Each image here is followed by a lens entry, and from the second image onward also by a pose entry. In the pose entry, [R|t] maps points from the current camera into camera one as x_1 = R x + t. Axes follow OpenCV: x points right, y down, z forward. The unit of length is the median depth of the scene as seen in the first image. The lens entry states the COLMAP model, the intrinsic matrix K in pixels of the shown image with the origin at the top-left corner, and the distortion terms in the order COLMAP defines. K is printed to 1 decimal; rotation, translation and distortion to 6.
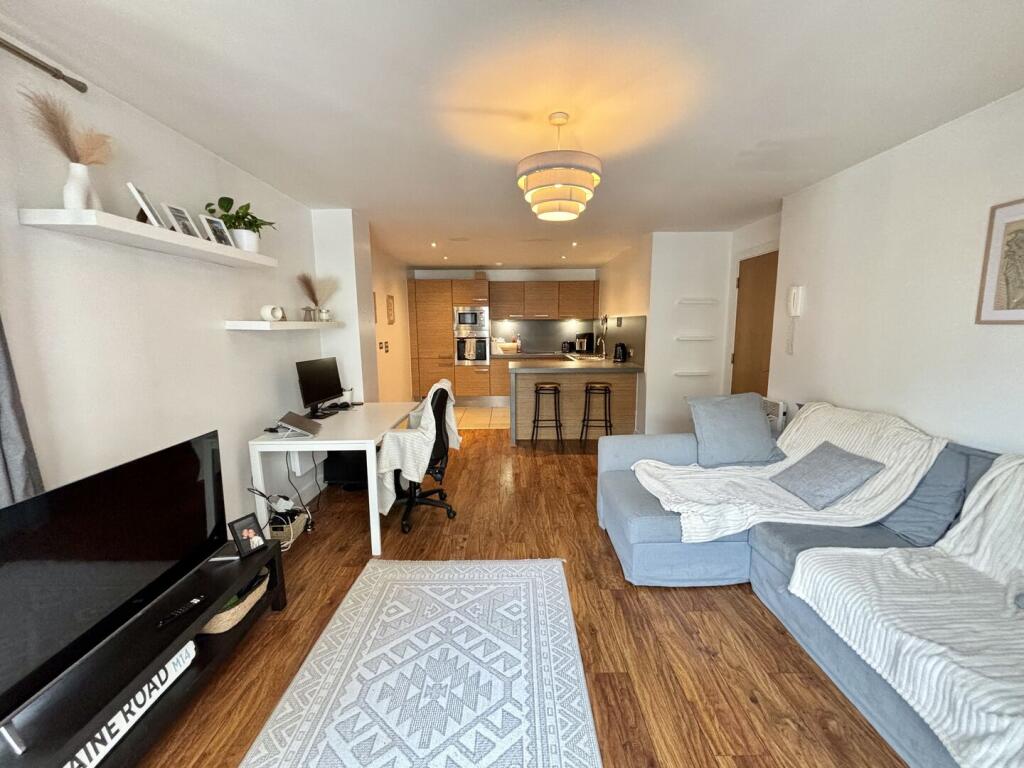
lens RADIAL K [[409.1, 0, 512.0], [0, 409.1, 384.0], [0, 0, 1]] dist [0.006626, -0.000177]
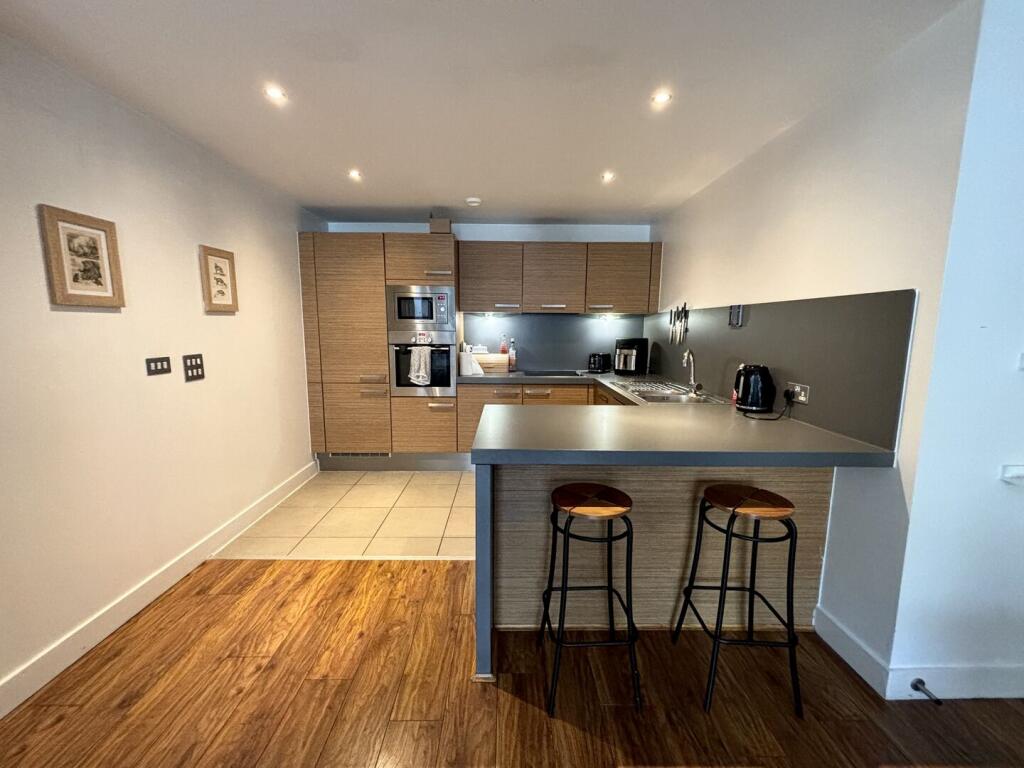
lens RADIAL K [[409.1, 0, 512.0], [0, 409.1, 384.0], [0, 0, 1]] dist [0.006626, -0.000177]
pose [[0.999909, 0.012737, 0.004528, 0.014770], [-0.012719, 0.999911, -0.004077, -0.059938], [-0.004580, 0.004019, 0.999981, 0.457639]]
